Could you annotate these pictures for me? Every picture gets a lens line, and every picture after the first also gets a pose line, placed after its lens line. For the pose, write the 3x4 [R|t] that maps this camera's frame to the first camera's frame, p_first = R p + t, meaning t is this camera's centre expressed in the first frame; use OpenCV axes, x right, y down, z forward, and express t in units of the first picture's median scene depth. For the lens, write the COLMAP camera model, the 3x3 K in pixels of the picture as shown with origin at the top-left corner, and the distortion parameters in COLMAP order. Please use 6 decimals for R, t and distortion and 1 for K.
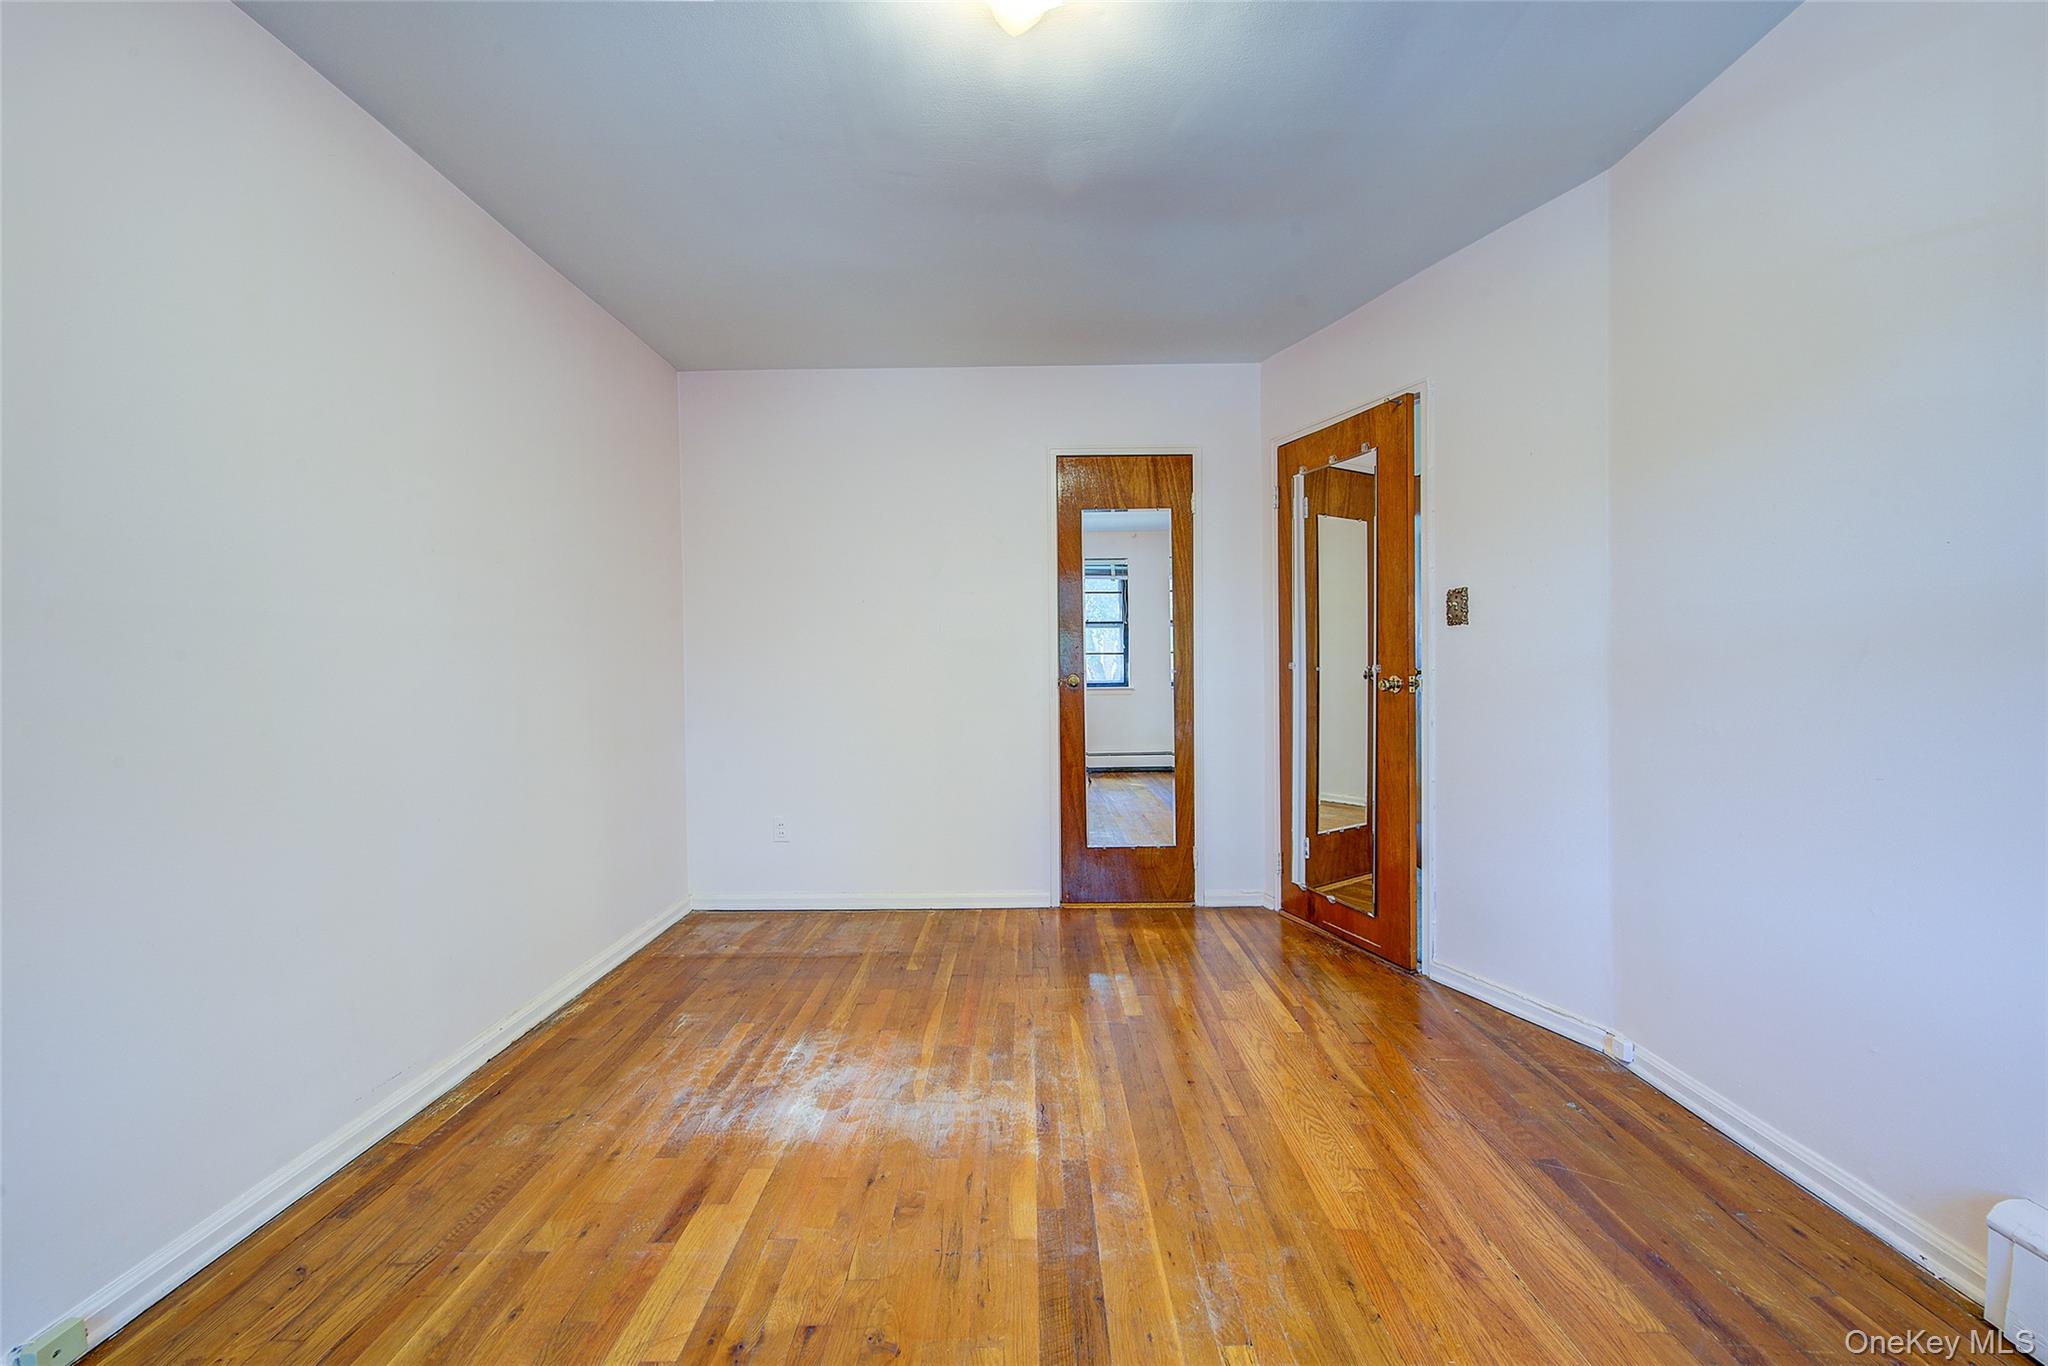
lens RADIAL K [[814.8, 0, 1029.8], [0, 814.8, 681.8], [0, 0, 1]] dist [0.003662, -0.003022]
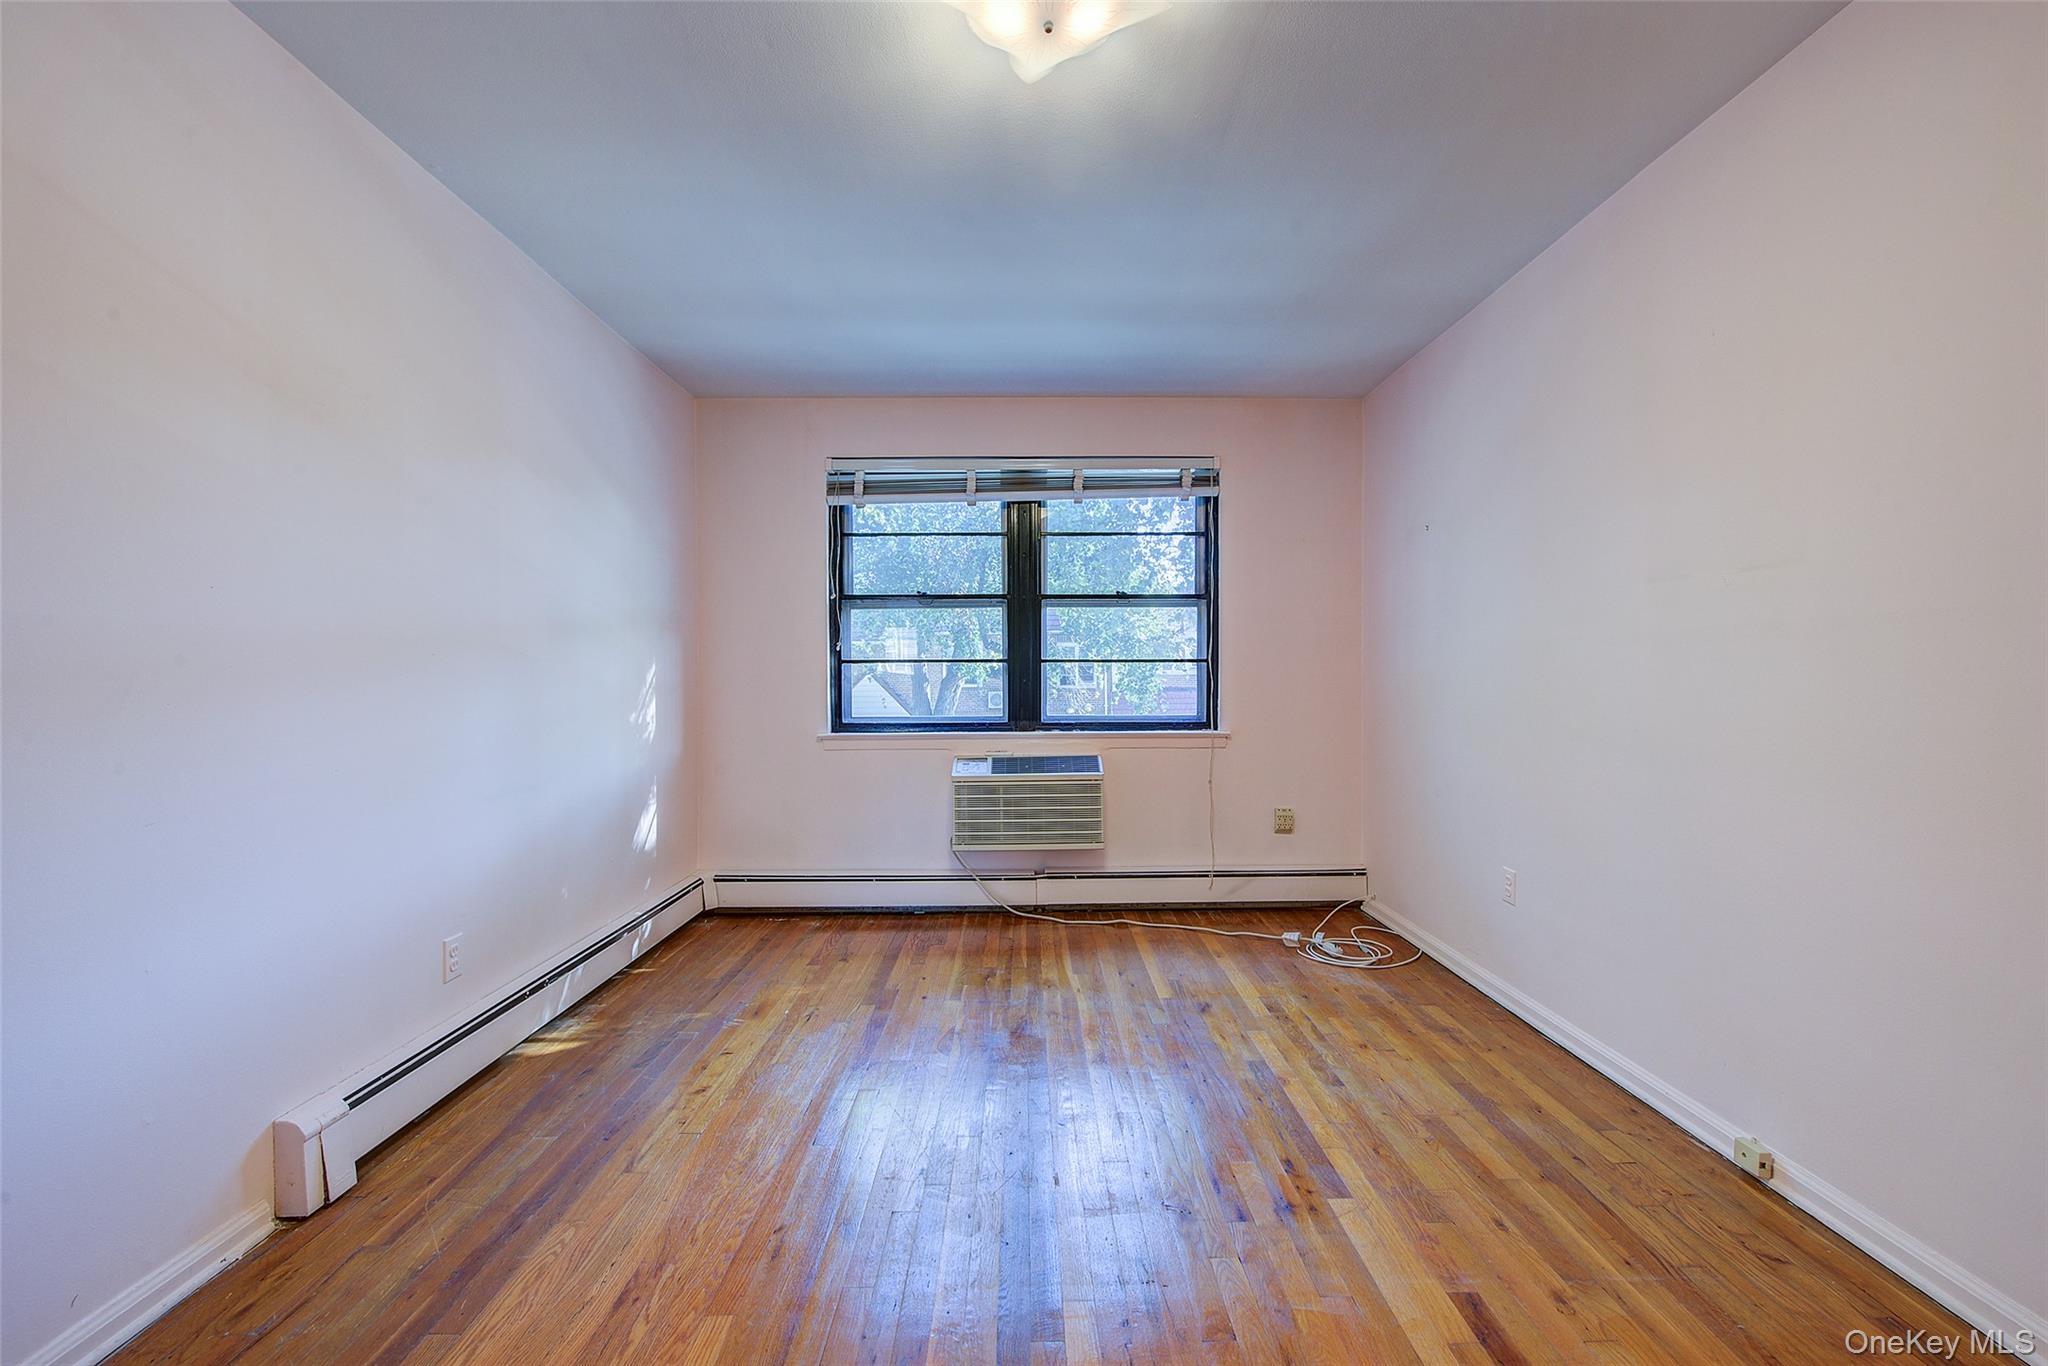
lens RADIAL K [[819.1, 0, 1033.1], [0, 819.1, 685.1], [0, 0, 1]] dist [0.007157, -0.005363]
pose [[-0.999739, 0.018238, -0.013743, 0.027367], [0.017810, 0.999372, 0.030641, -0.031584], [0.014293, 0.030388, -0.999436, 1.215006]]
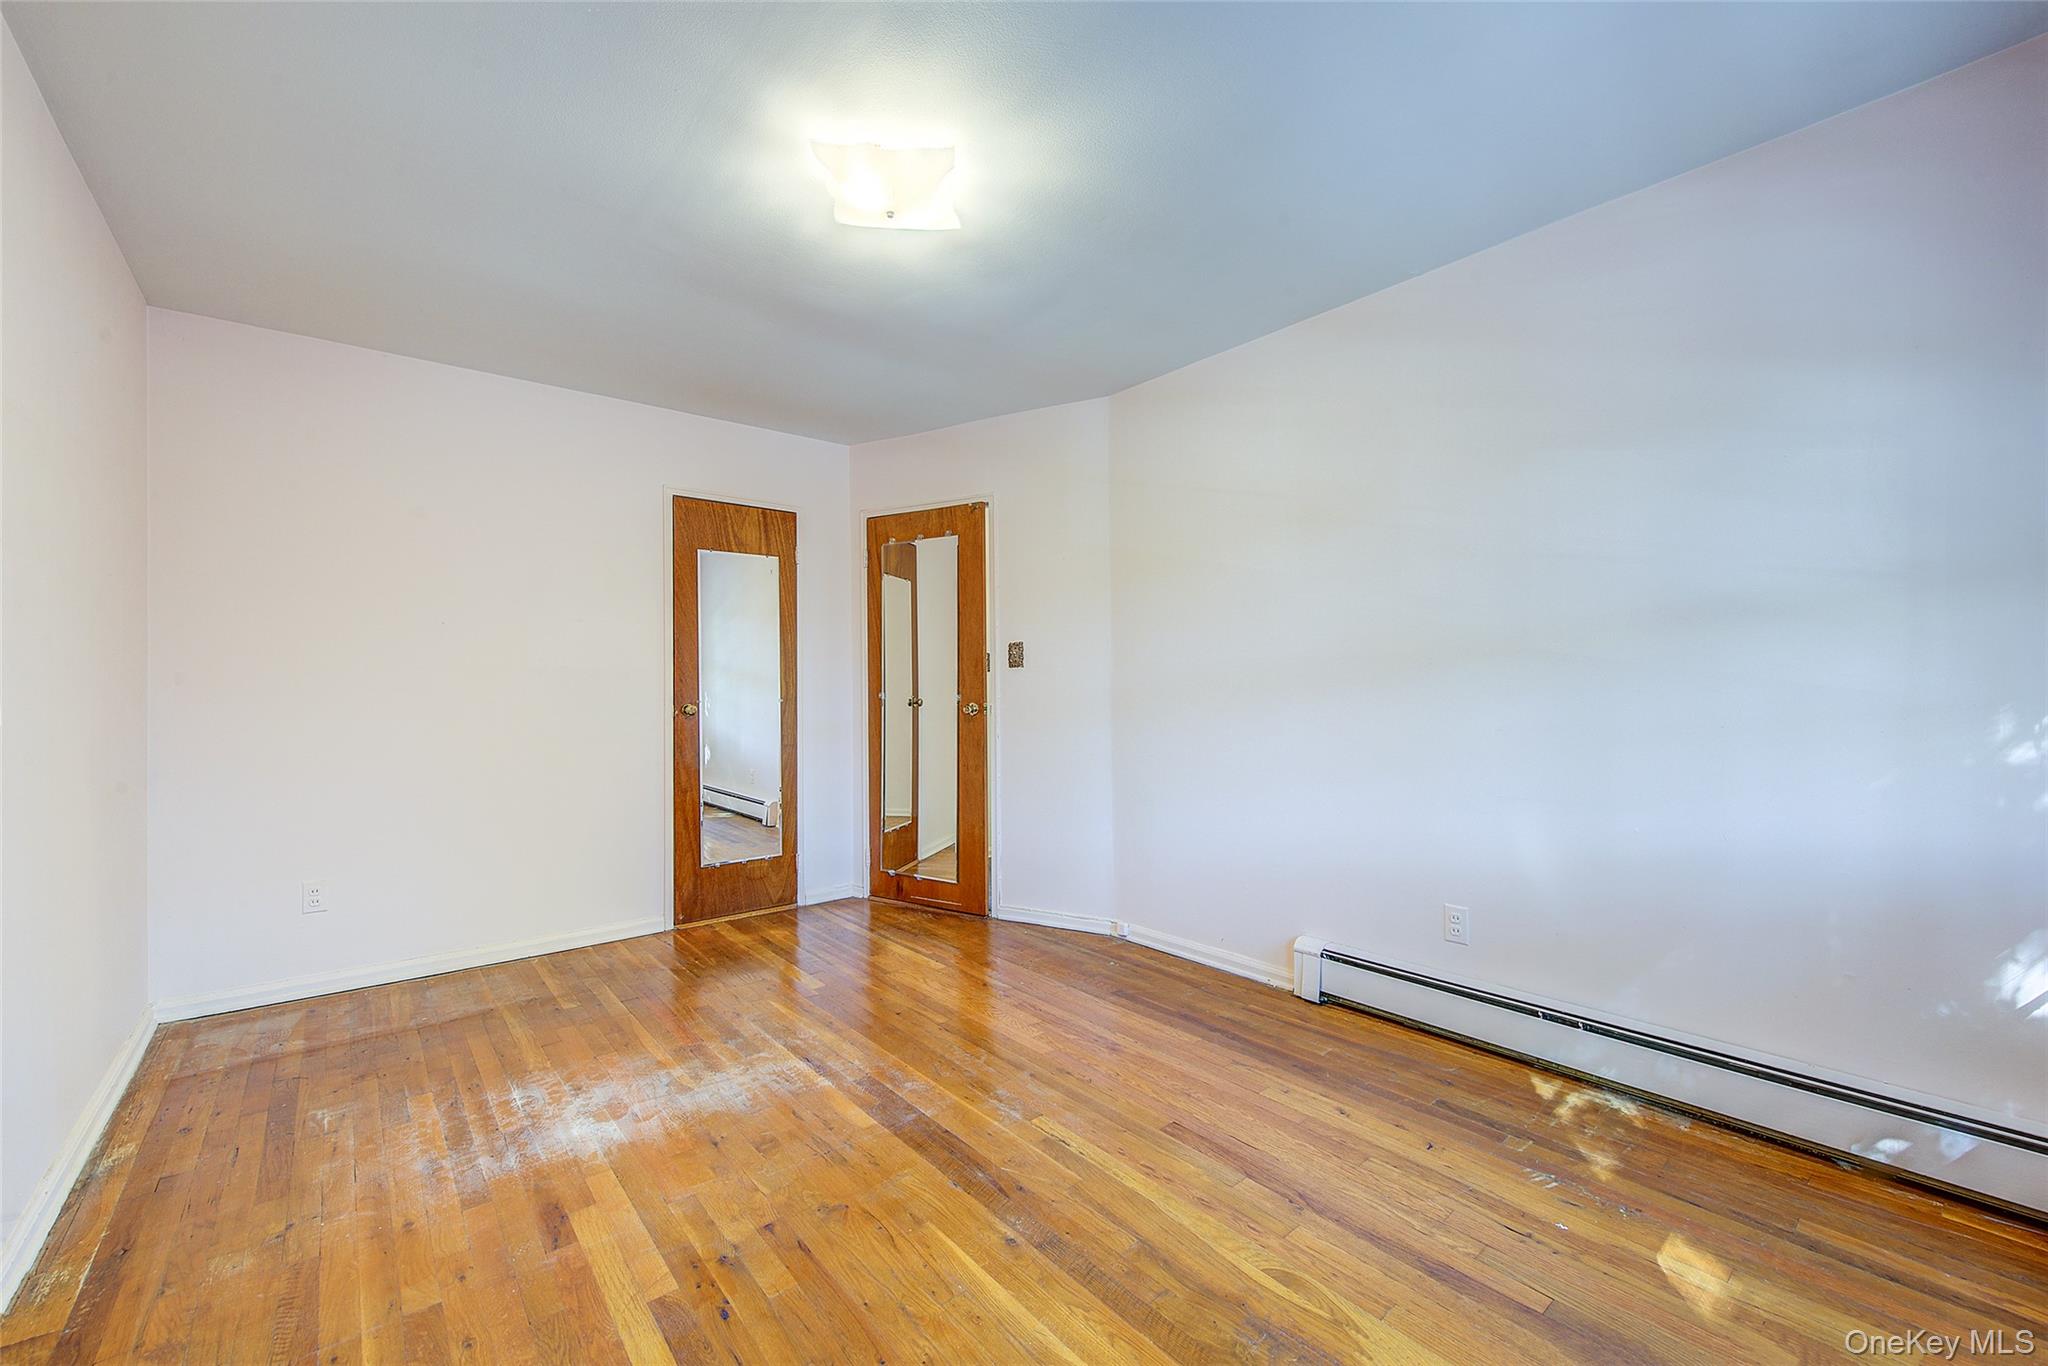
lens RADIAL K [[814.8, 0, 1029.8], [0, 814.8, 681.8], [0, 0, 1]] dist [0.003662, -0.003022]
pose [[0.764334, 0.010504, 0.644735, -0.427609], [0.012439, 0.999441, -0.031030, 0.001307], [-0.644701, 0.031737, 0.763776, -0.132654]]
